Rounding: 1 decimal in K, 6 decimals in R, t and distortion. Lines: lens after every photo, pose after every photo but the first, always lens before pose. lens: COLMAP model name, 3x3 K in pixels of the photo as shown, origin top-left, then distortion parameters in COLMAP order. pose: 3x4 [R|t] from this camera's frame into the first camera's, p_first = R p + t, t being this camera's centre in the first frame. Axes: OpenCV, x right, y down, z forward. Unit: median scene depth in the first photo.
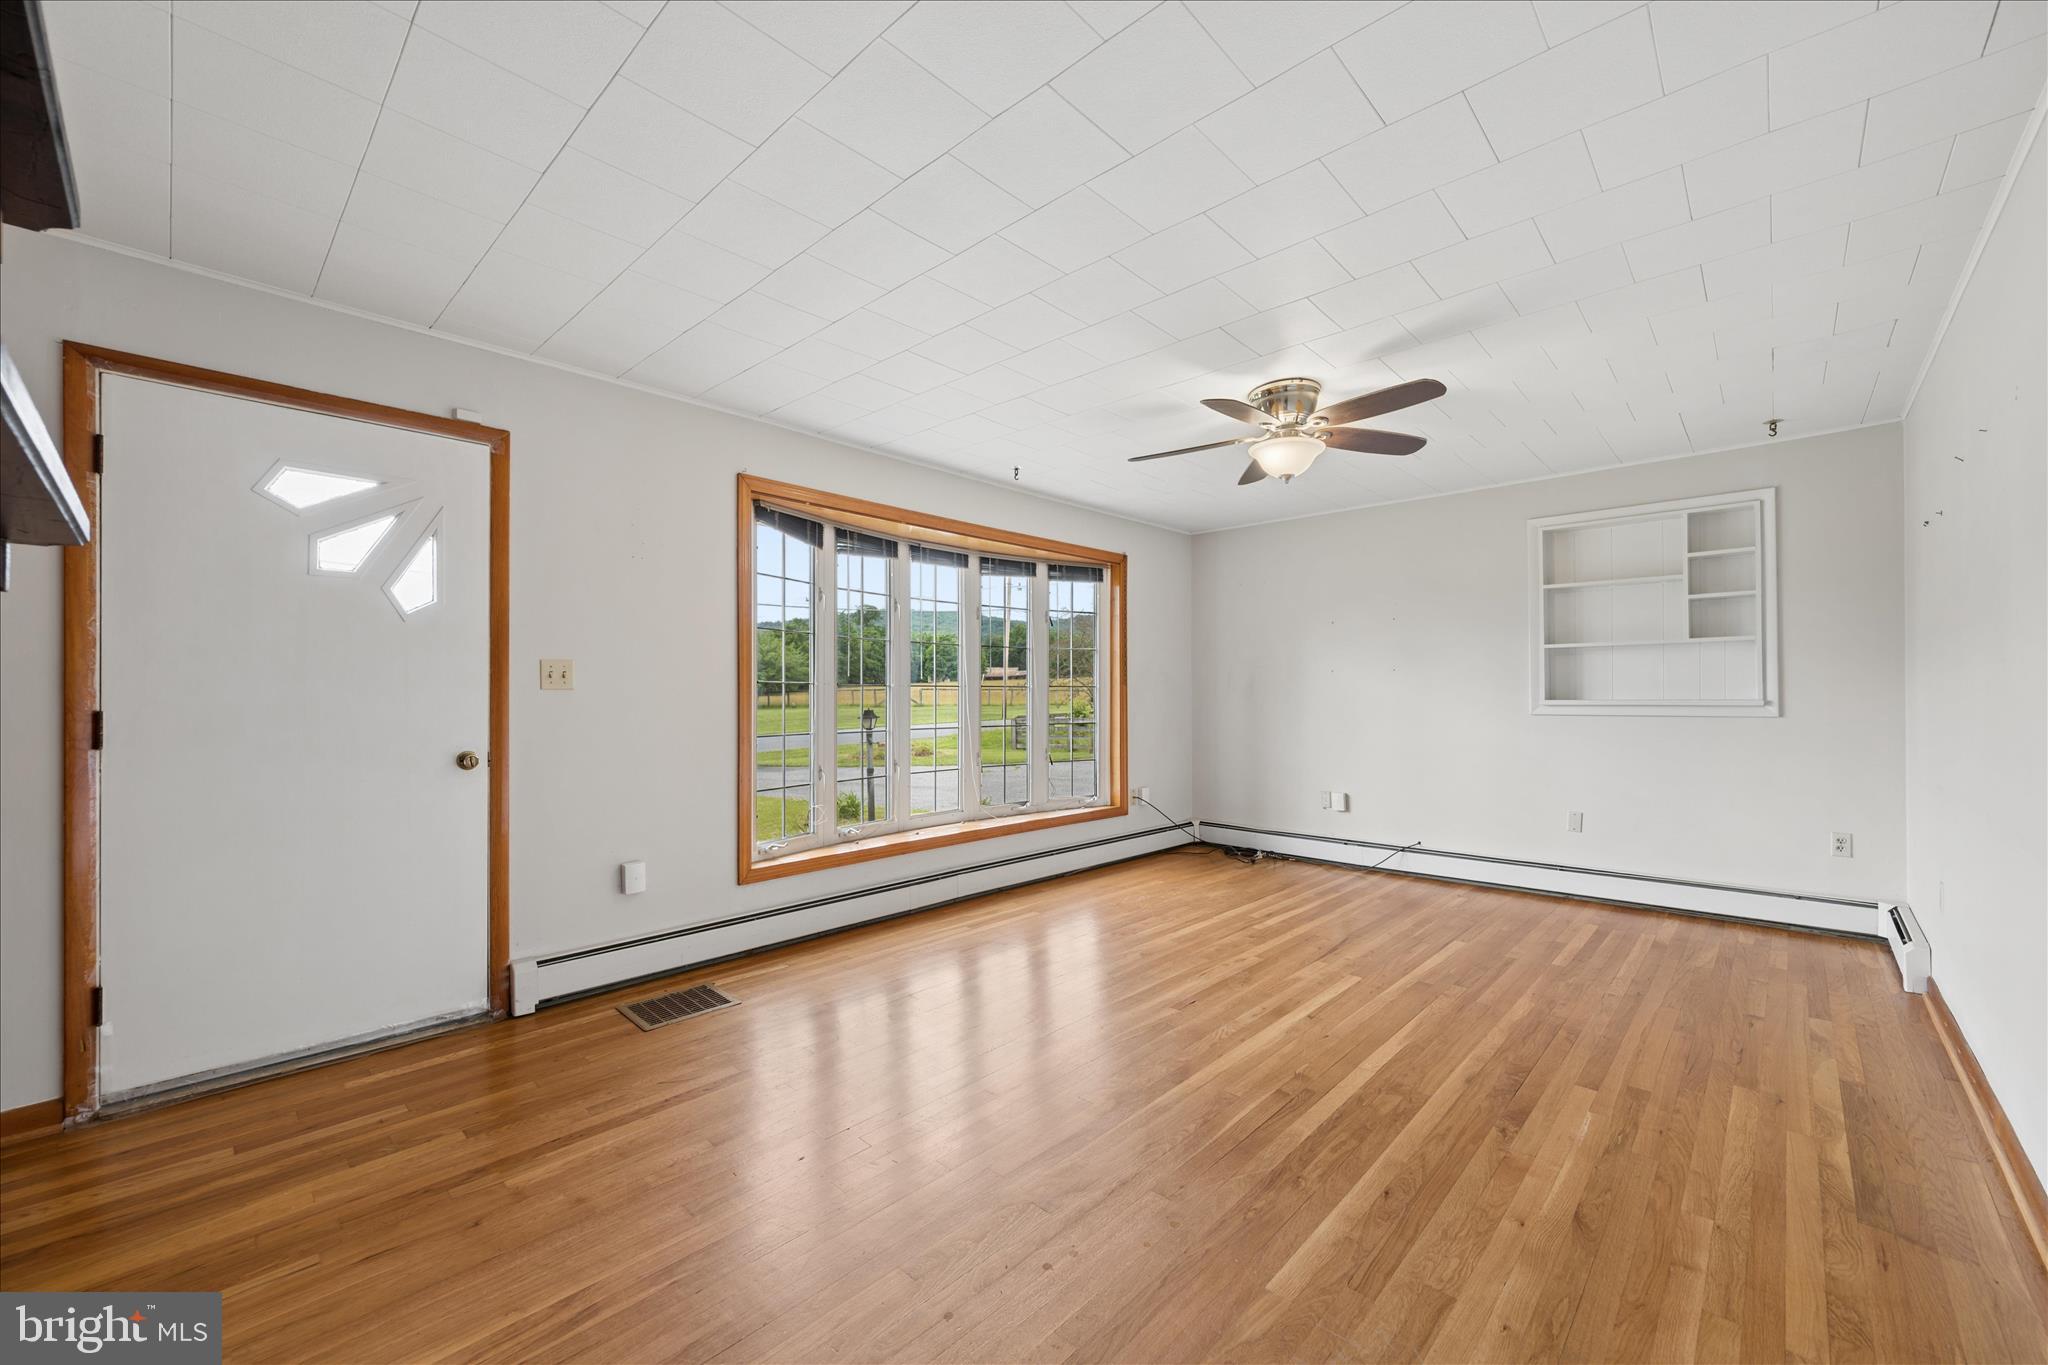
lens RADIAL K [[810.3, 0, 1015.5], [0, 810.3, 687.4], [0, 0, 1]] dist [-0.003143, 0.000569]
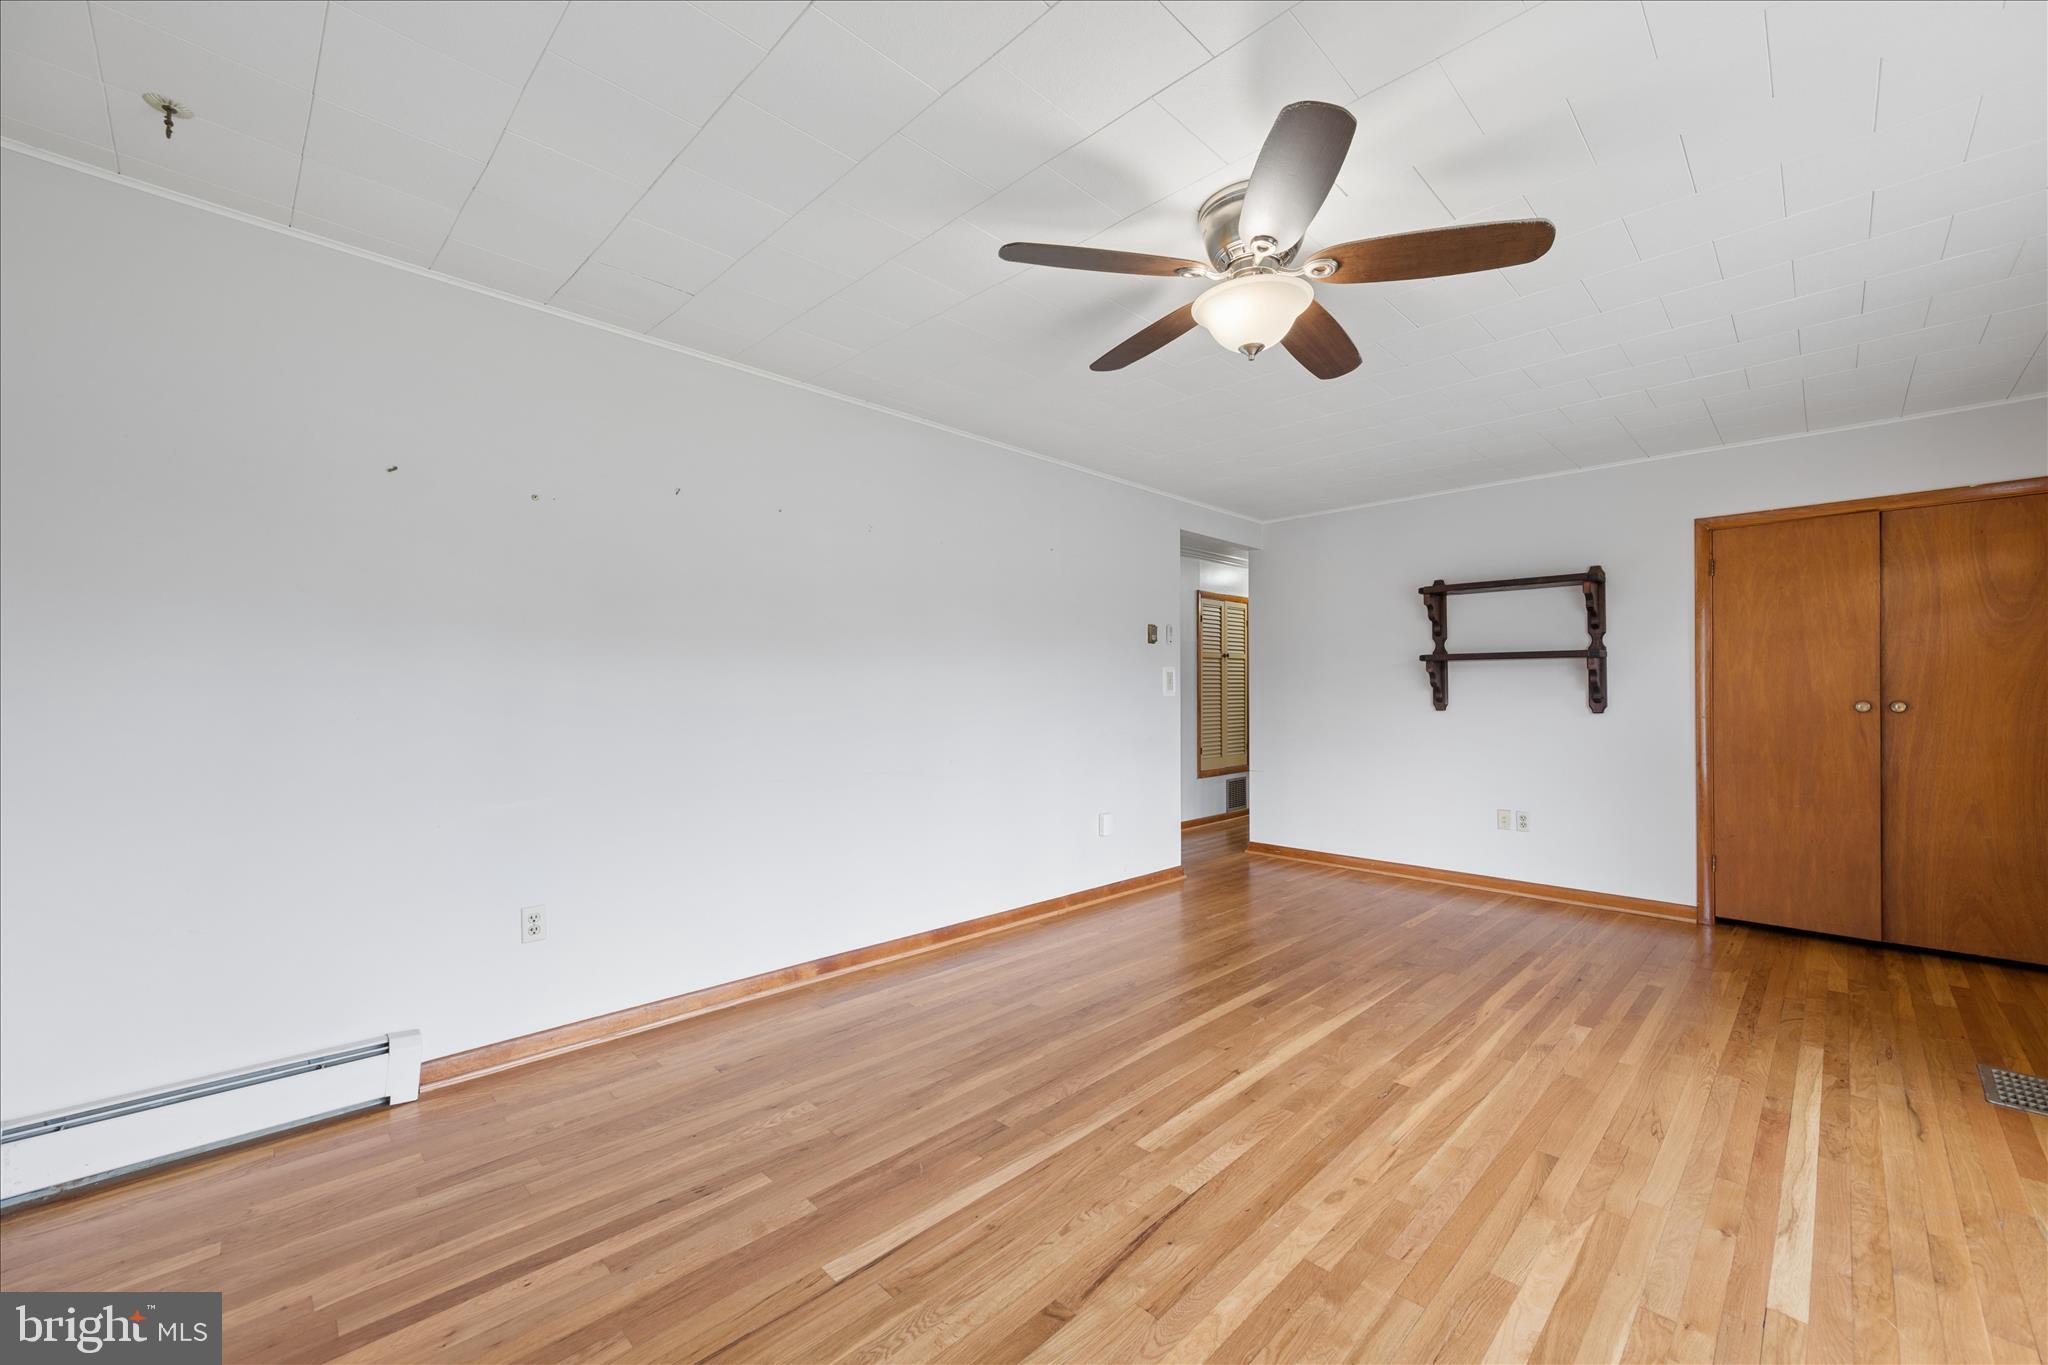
lens RADIAL K [[810.3, 0, 1030.3], [0, 810.3, 690.4], [0, 0, 1]] dist [-0.003143, 0.000569]
pose [[-0.999771, 0.002799, 0.021222, 0.399391], [0.002539, 0.999921, -0.012270, 0.009239], [-0.021254, -0.012214, -0.999699, 1.322321]]
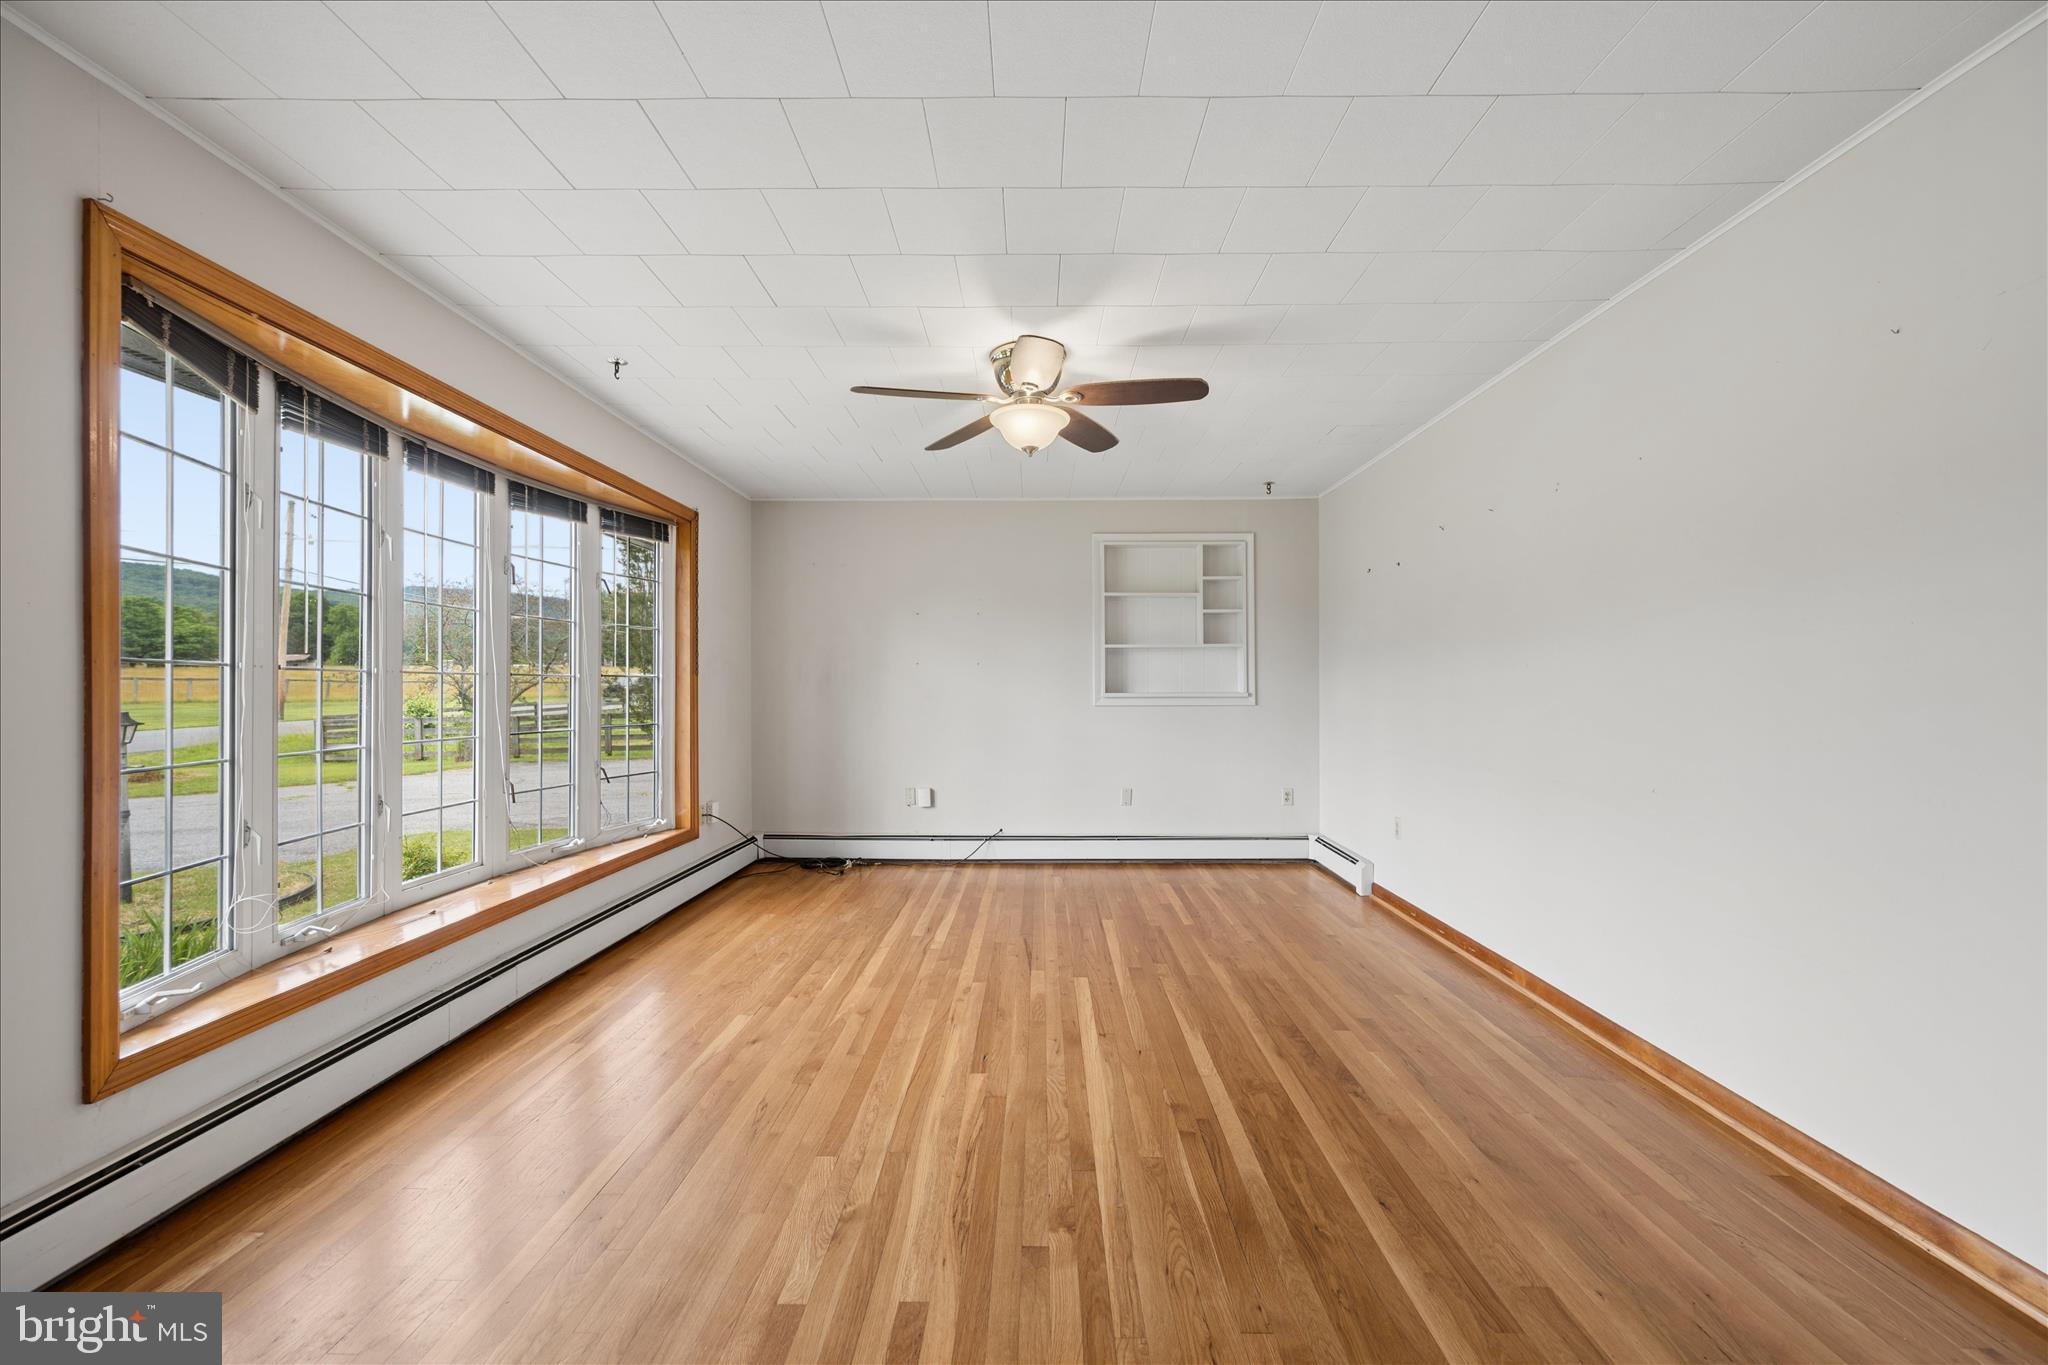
lens RADIAL K [[810.3, 0, 1032.4], [0, 810.3, 684.8], [0, 0, 1]] dist [-0.003143, 0.000569]
pose [[0.728953, 0.004592, 0.684548, -0.234617], [-0.008153, 0.999965, 0.001974, 0.003254], [-0.684515, -0.007020, 0.728965, 0.270275]]
